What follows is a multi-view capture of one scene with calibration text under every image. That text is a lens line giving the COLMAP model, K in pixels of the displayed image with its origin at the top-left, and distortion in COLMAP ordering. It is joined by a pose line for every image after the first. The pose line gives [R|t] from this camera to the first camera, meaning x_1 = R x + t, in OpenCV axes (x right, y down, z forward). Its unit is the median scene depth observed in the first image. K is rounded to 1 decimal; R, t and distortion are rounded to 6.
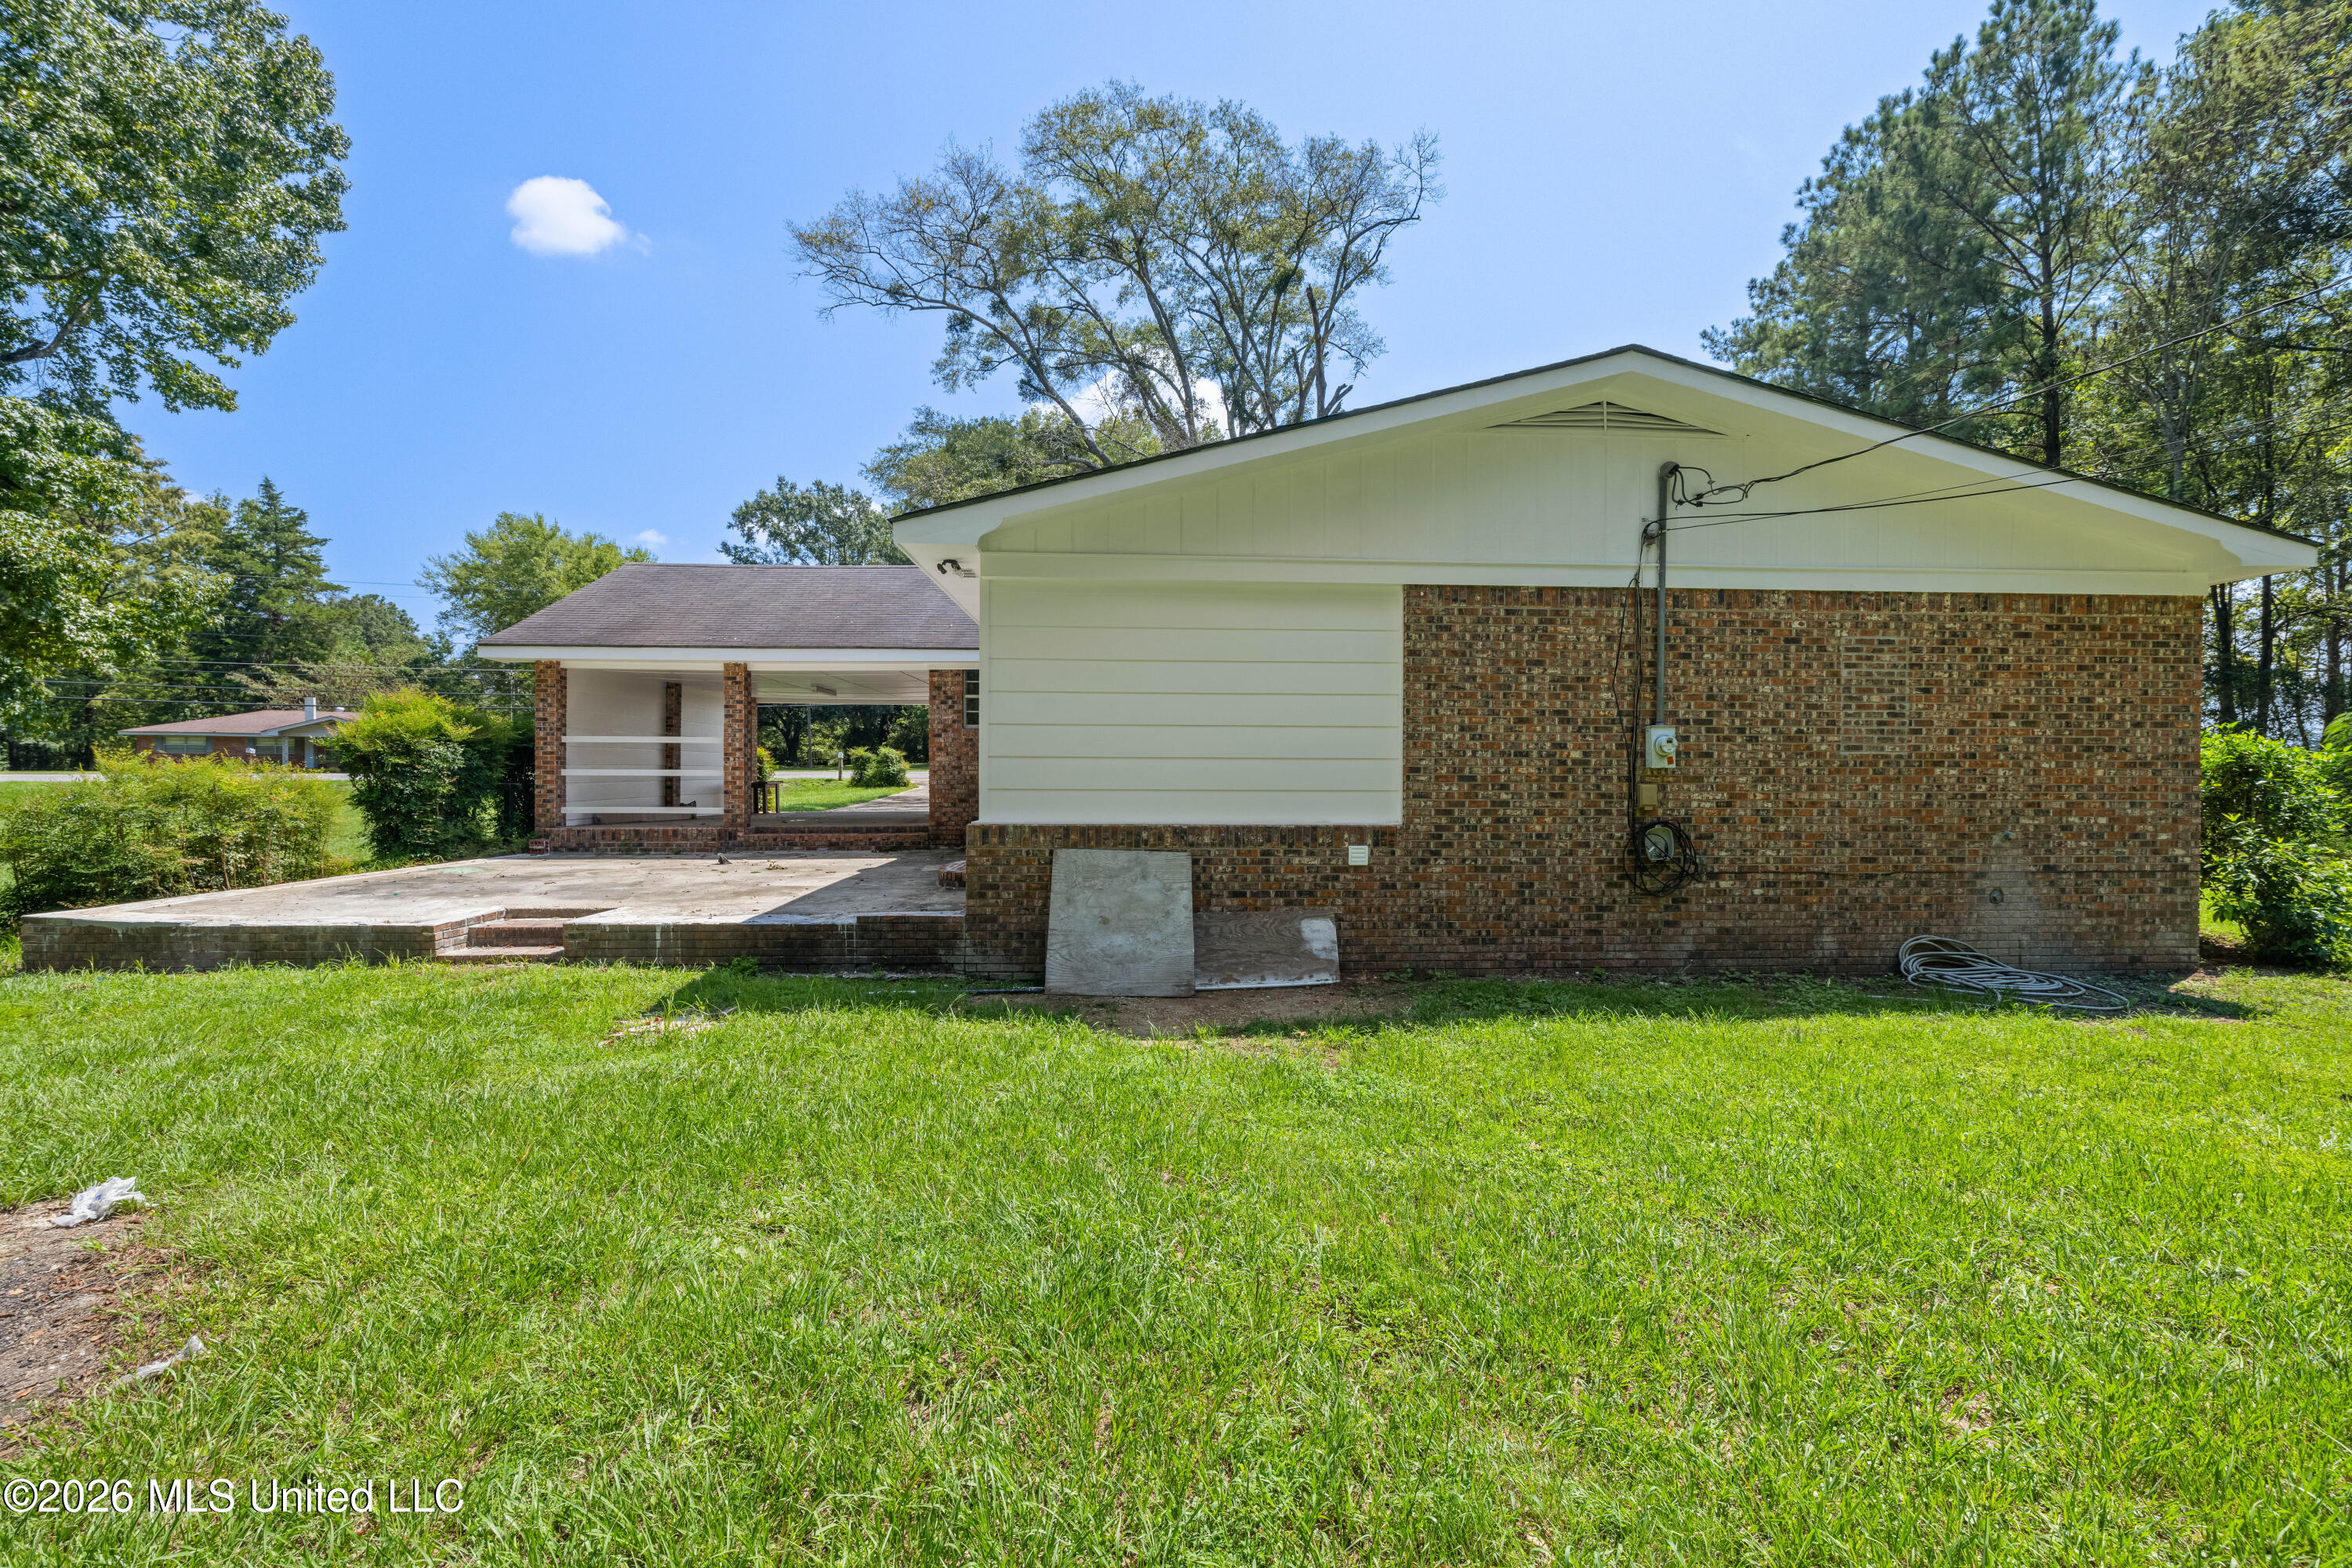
lens RADIAL K [[1006.2, 0, 1169.0], [0, 1006.2, 792.9], [0, 0, 1]] dist [-0.000269, 0.000018]
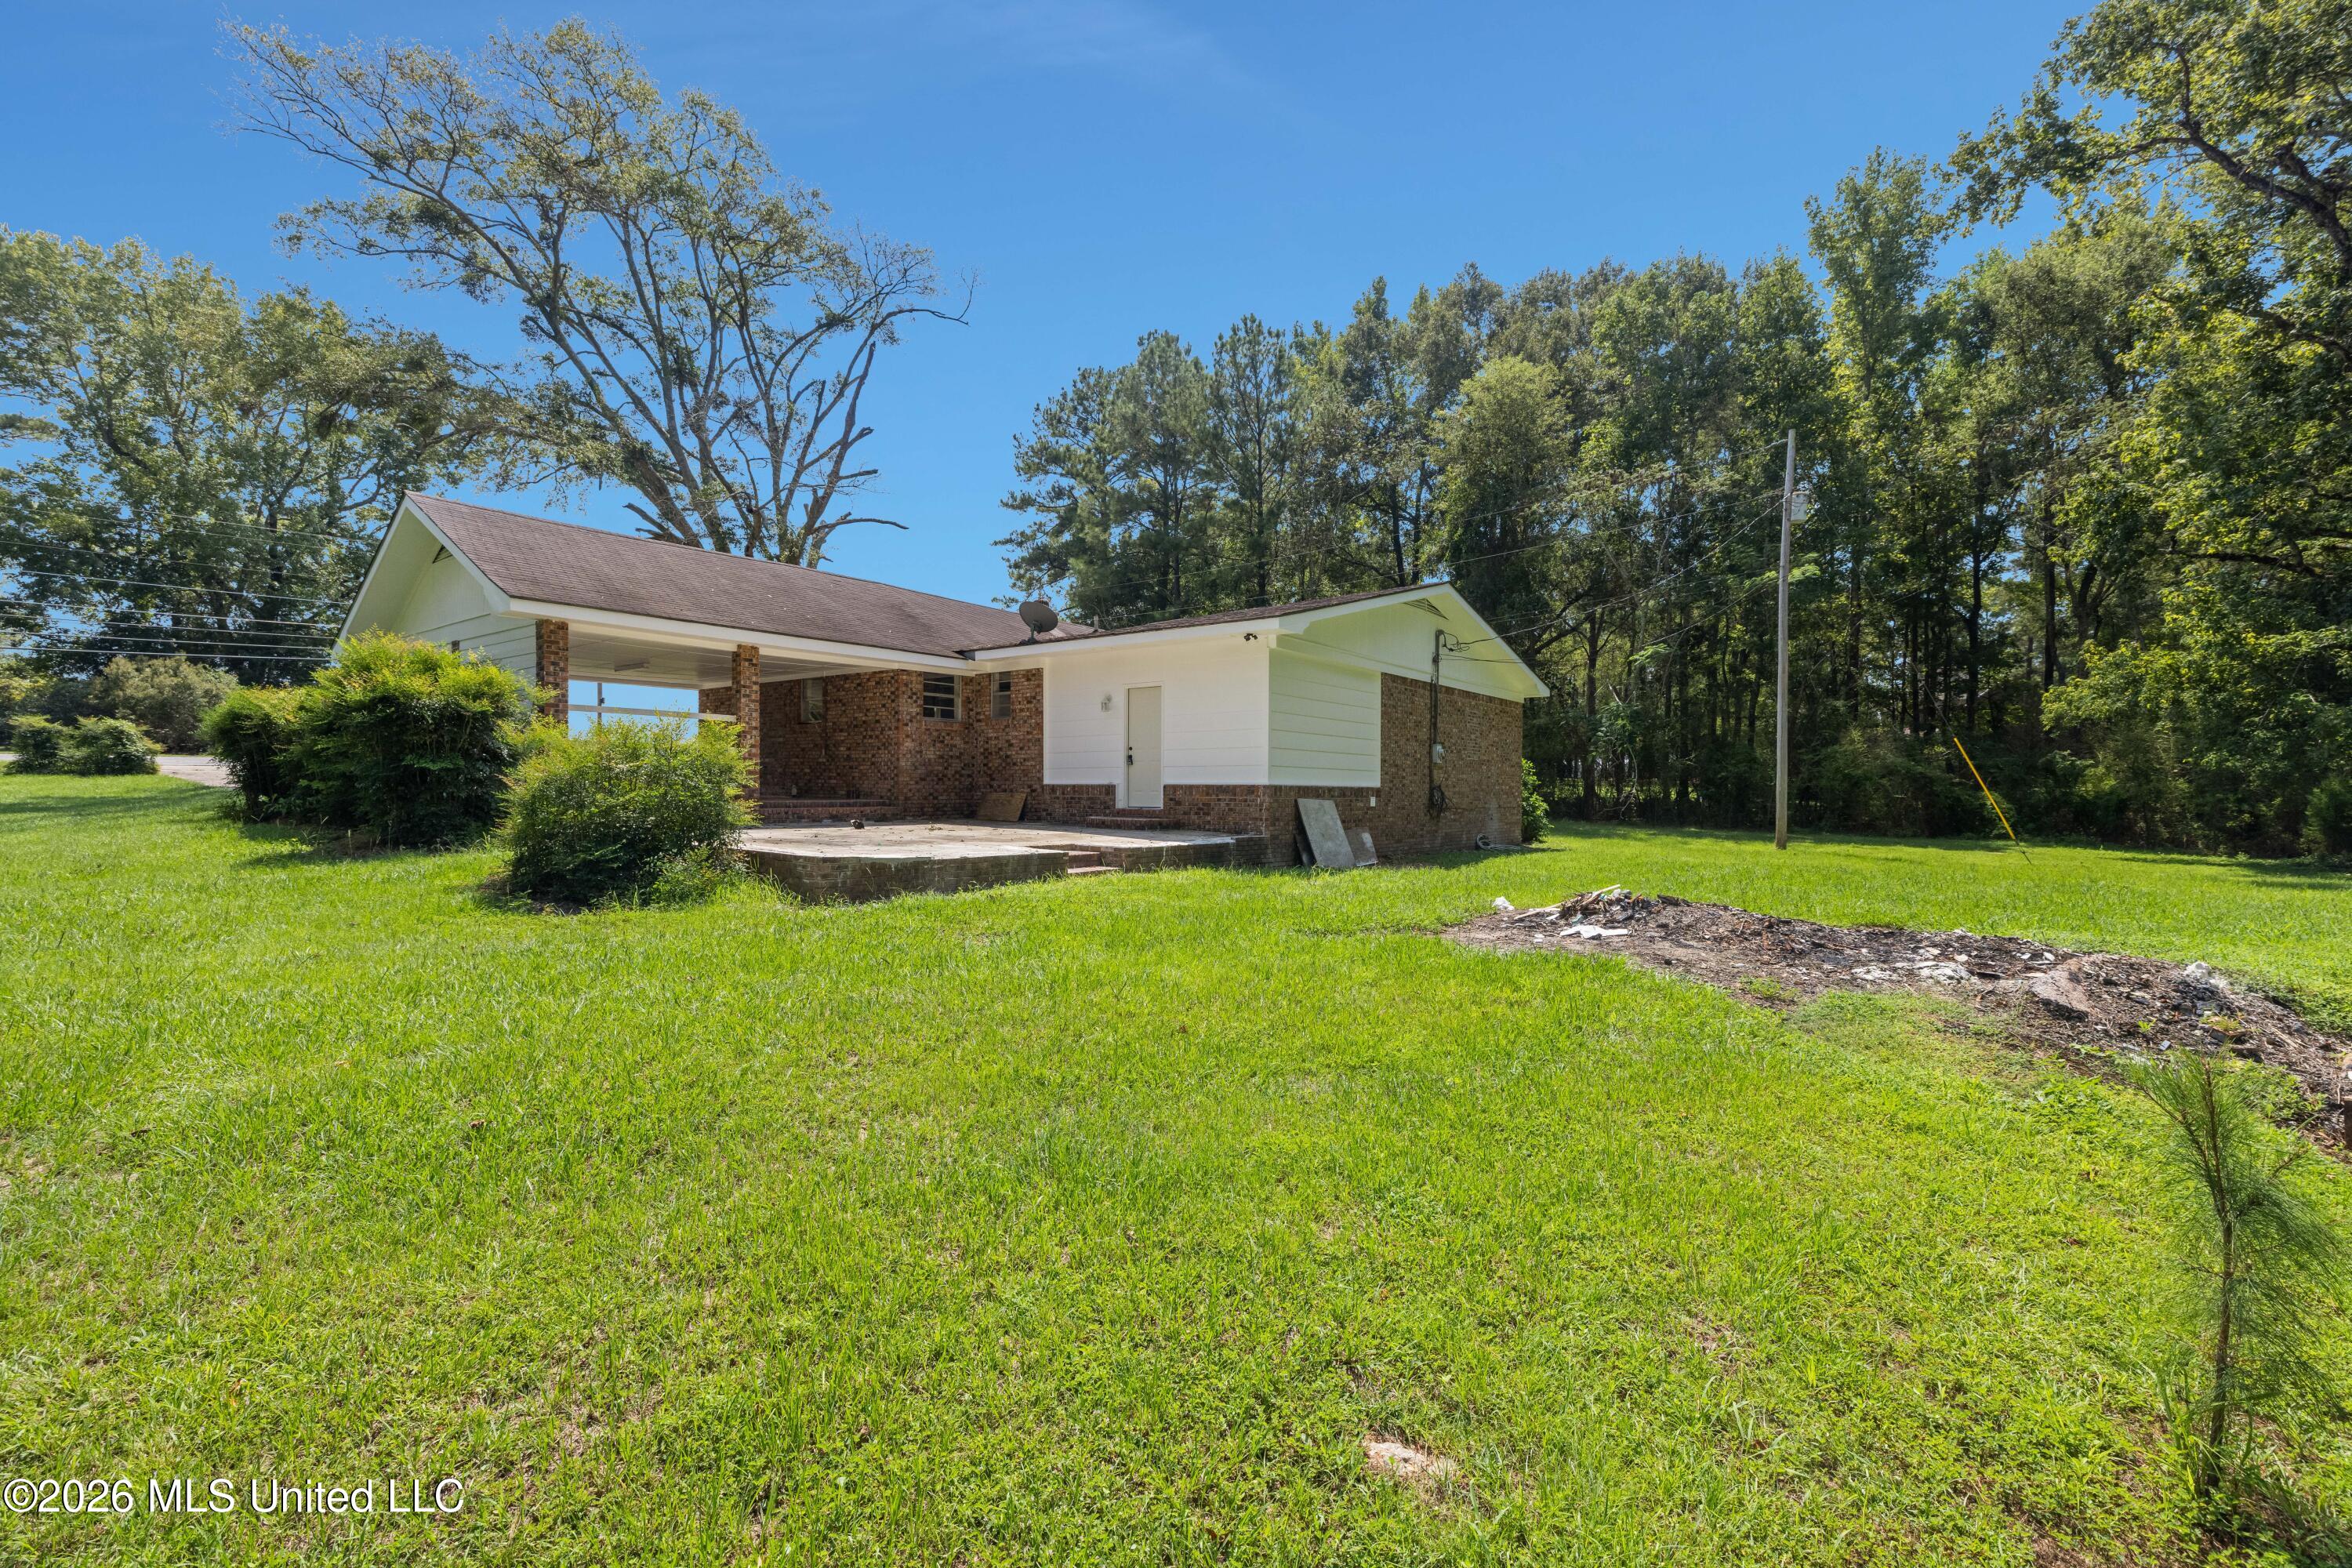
lens RADIAL K [[978.3, 0, 1176.0], [0, 978.3, 784.0], [0, 0, 1]] dist [-0.000178, -0.000043]
pose [[0.665670, 0.009074, 0.746191, -1.519760], [0.000709, 0.999918, -0.012792, 0.049931], [-0.746246, 0.009044, 0.665609, -0.027974]]
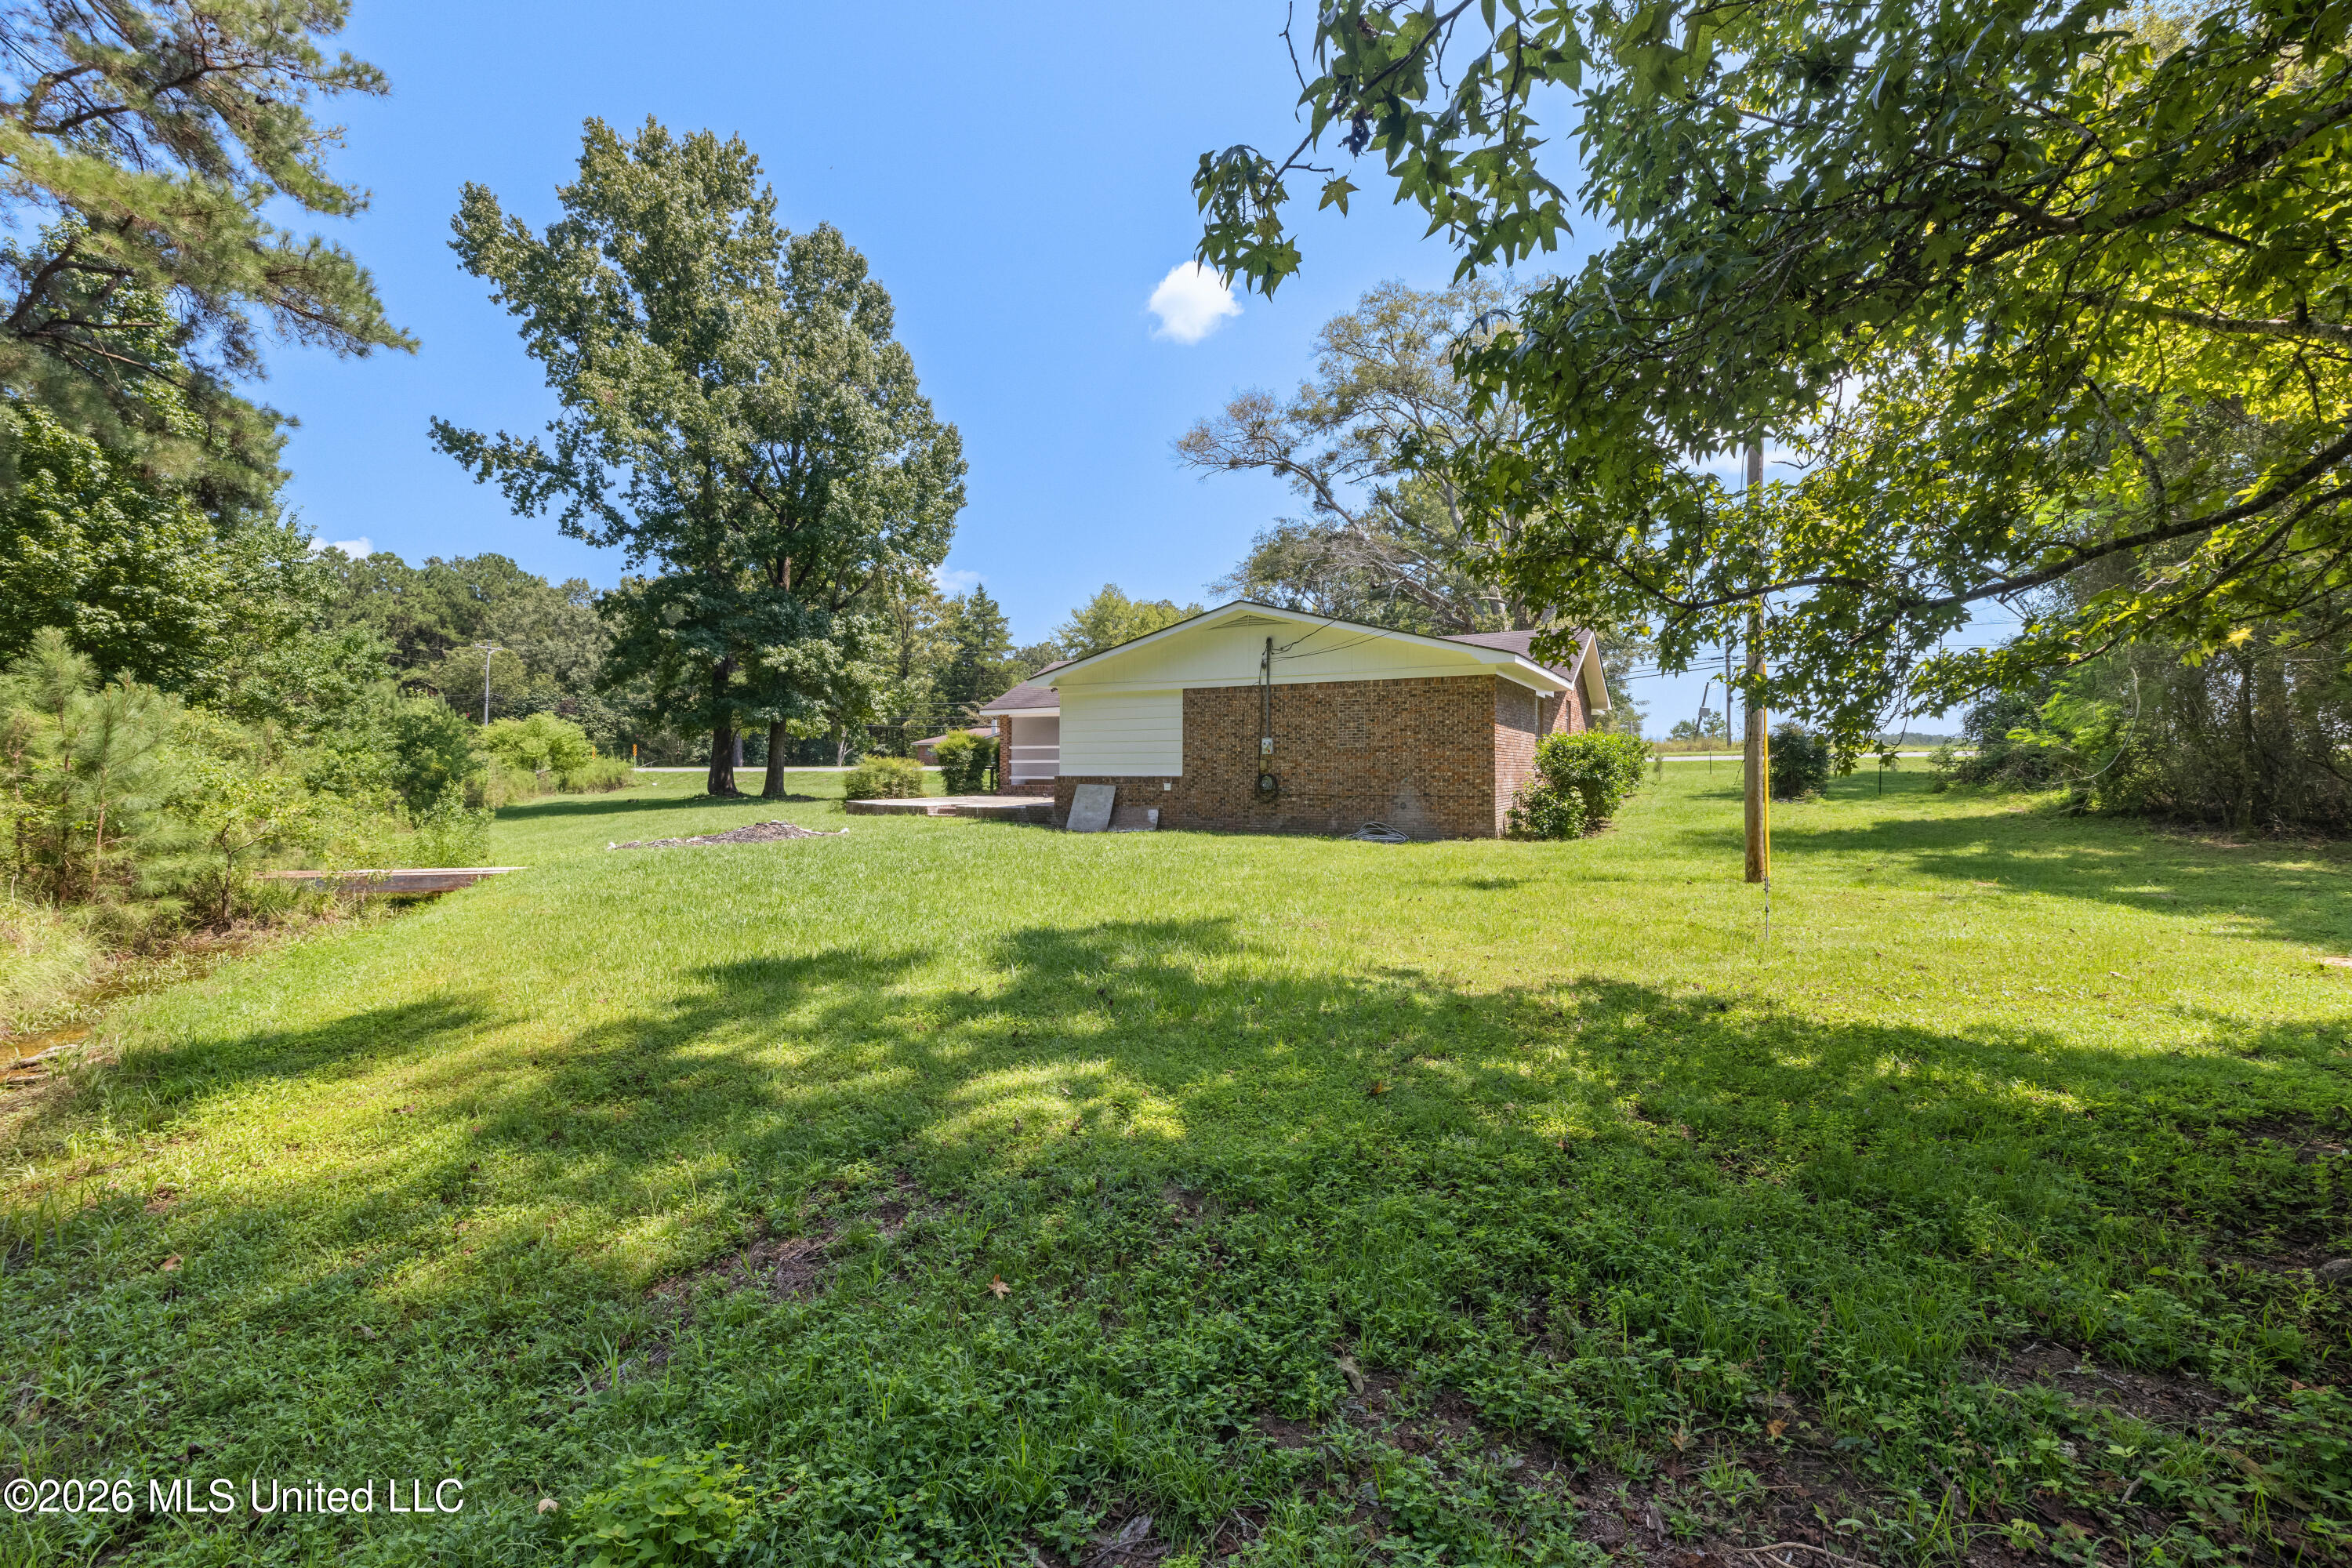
lens RADIAL K [[978.3, 0, 1176.0], [0, 978.3, 784.0], [0, 0, 1]] dist [-0.000178, -0.000043]
pose [[0.846150, 0.001281, -0.532943, 1.607326], [-0.000547, 0.999999, 0.001536, 0.048167], [0.532945, -0.001008, 0.846150, -1.249274]]
